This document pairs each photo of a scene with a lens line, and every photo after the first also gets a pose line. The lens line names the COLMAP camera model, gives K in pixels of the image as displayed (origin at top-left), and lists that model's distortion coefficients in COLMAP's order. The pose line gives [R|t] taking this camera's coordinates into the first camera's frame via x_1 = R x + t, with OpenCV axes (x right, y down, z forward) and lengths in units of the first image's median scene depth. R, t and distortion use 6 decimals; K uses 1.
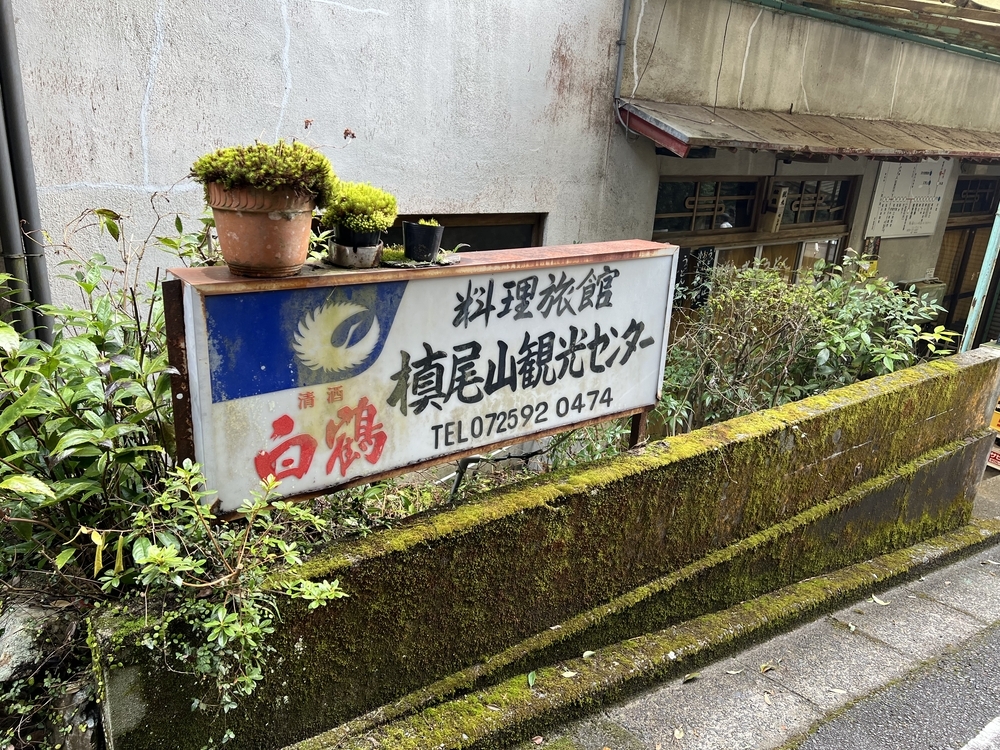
lens RADIAL K [[745.3, 0, 498.3], [0, 745.3, 380.8], [0, 0, 1]] dist [0.059276, -0.053920]
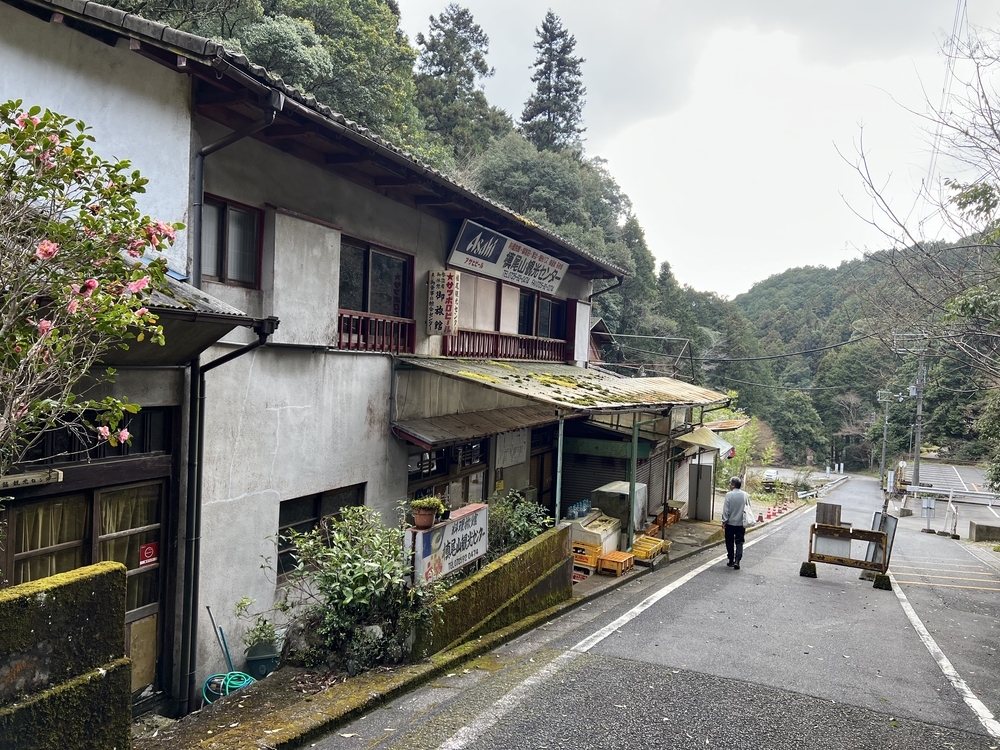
lens RADIAL K [[745.3, 0, 501.4], [0, 745.3, 374.9], [0, 0, 1]] dist [0.059276, -0.053920]
pose [[0.869407, -0.034898, 0.492863, -0.634229], [0.172897, 0.955925, -0.237304, 0.035733], [-0.462859, 0.291528, 0.837122, -0.960079]]
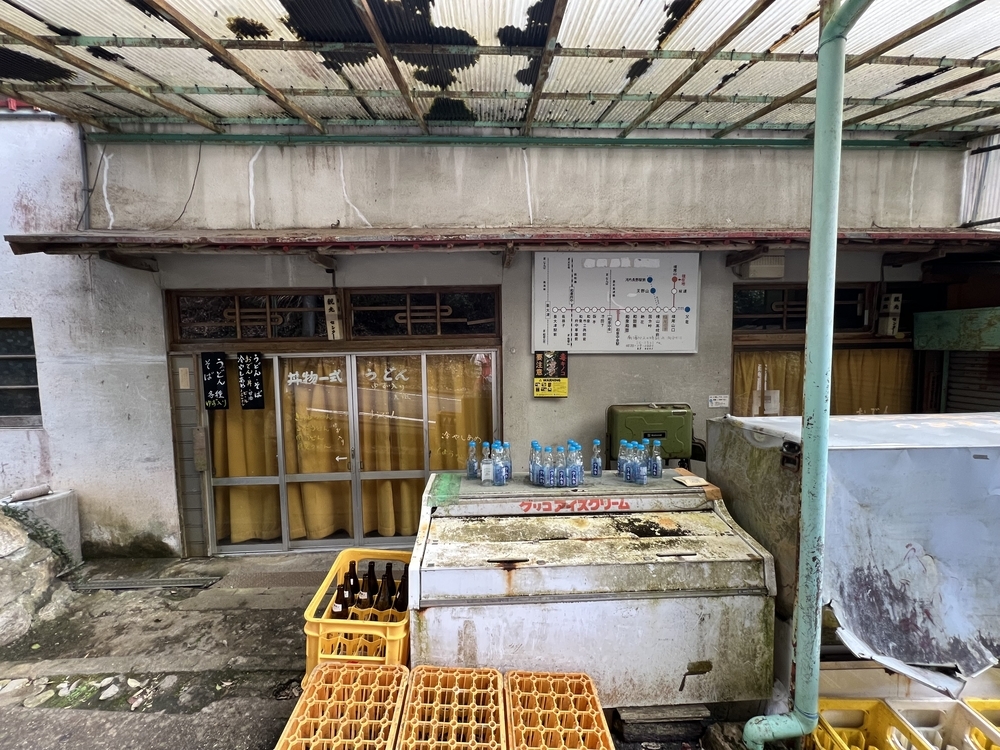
lens RADIAL K [[399.5, 0, 496.2], [0, 399.5, 372.9], [0, 0, 1]] dist [0.000004, -0.000268]
pose [[0.813582, -0.032581, -0.580537, 1.215006], [-0.128892, 0.963484, -0.234705, -0.080854], [0.566985, 0.265778, 0.779673, 1.022438]]
